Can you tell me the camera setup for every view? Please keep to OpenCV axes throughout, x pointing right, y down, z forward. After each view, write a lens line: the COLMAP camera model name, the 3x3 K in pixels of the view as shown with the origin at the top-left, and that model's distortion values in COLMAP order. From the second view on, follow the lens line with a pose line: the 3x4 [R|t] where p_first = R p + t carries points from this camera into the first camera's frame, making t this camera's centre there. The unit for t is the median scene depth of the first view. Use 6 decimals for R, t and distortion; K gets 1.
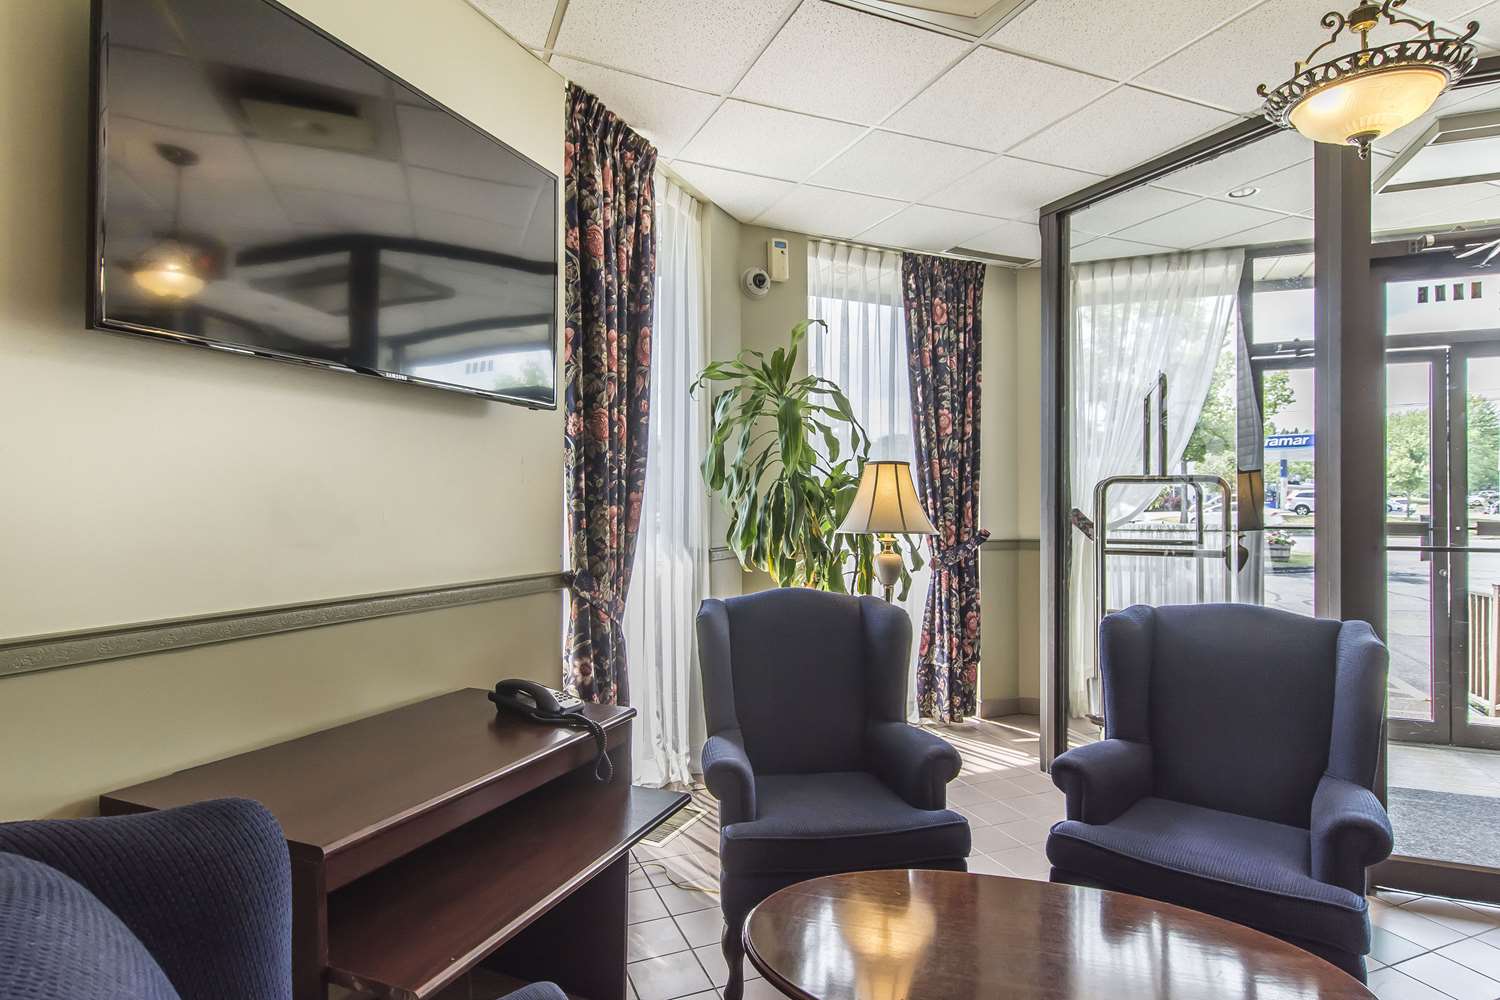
lens RADIAL K [[801.7, 0, 746.0], [0, 801.7, 497.5], [0, 0, 1]] dist [-0.003773, 0.000501]
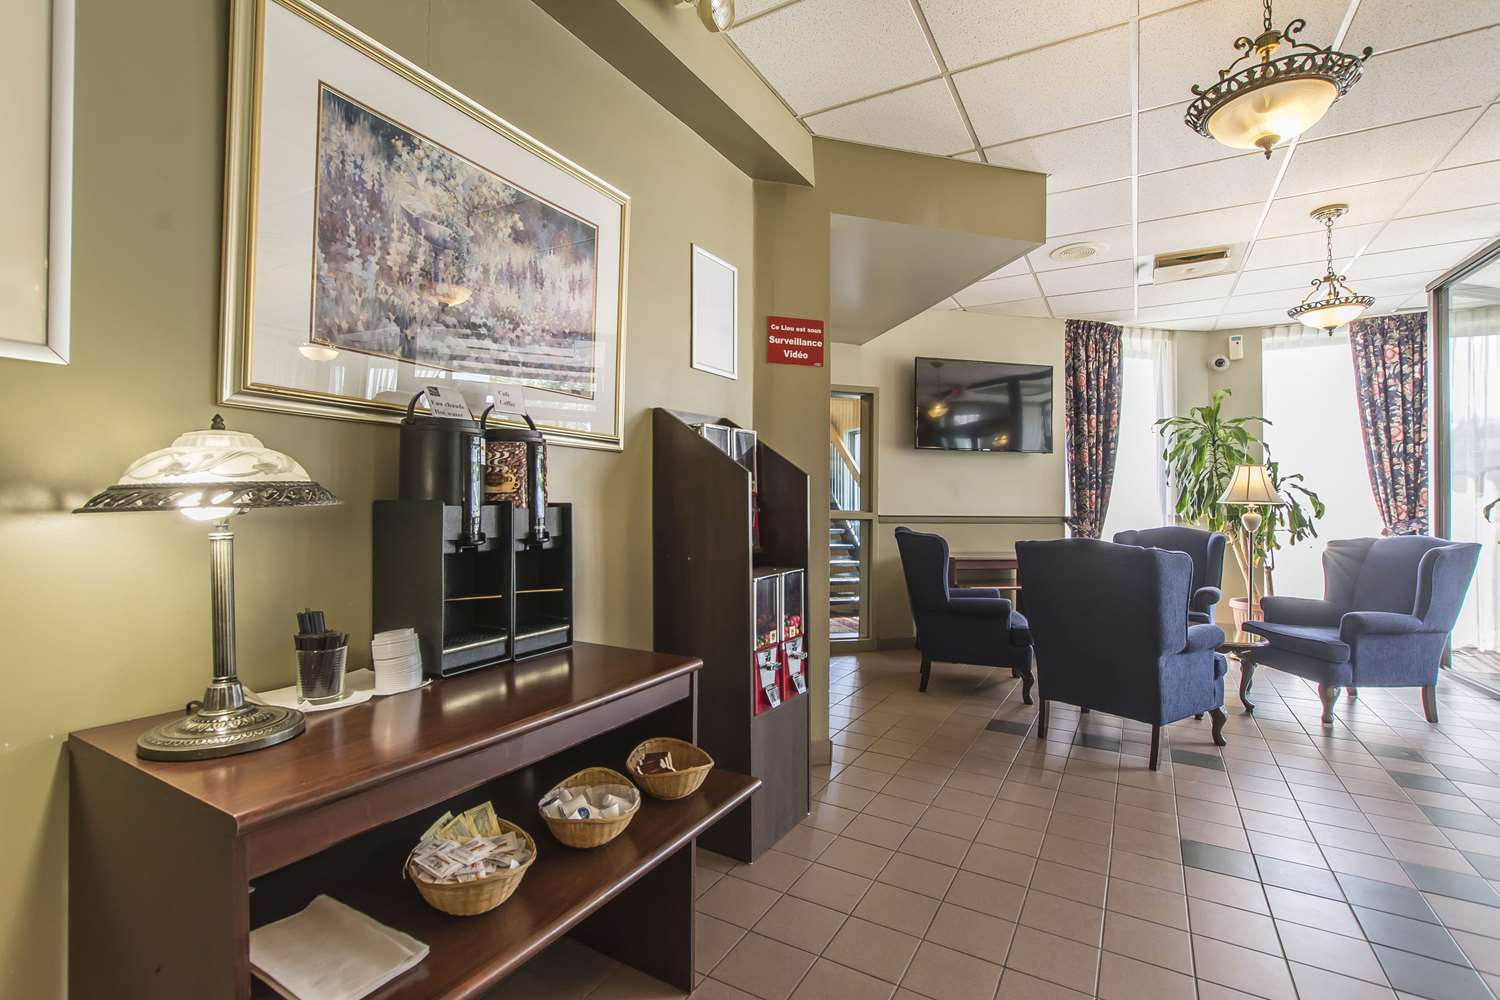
lens RADIAL K [[680.7, 0, 749.9], [0, 680.7, 503.3], [0, 0, 1]] dist [0.000850, -0.000605]
pose [[0.615641, -0.004173, -0.788016, 0.554363], [0.001340, 0.999990, -0.004248, 0.039262], [0.788026, 0.001559, 0.615640, -0.712886]]
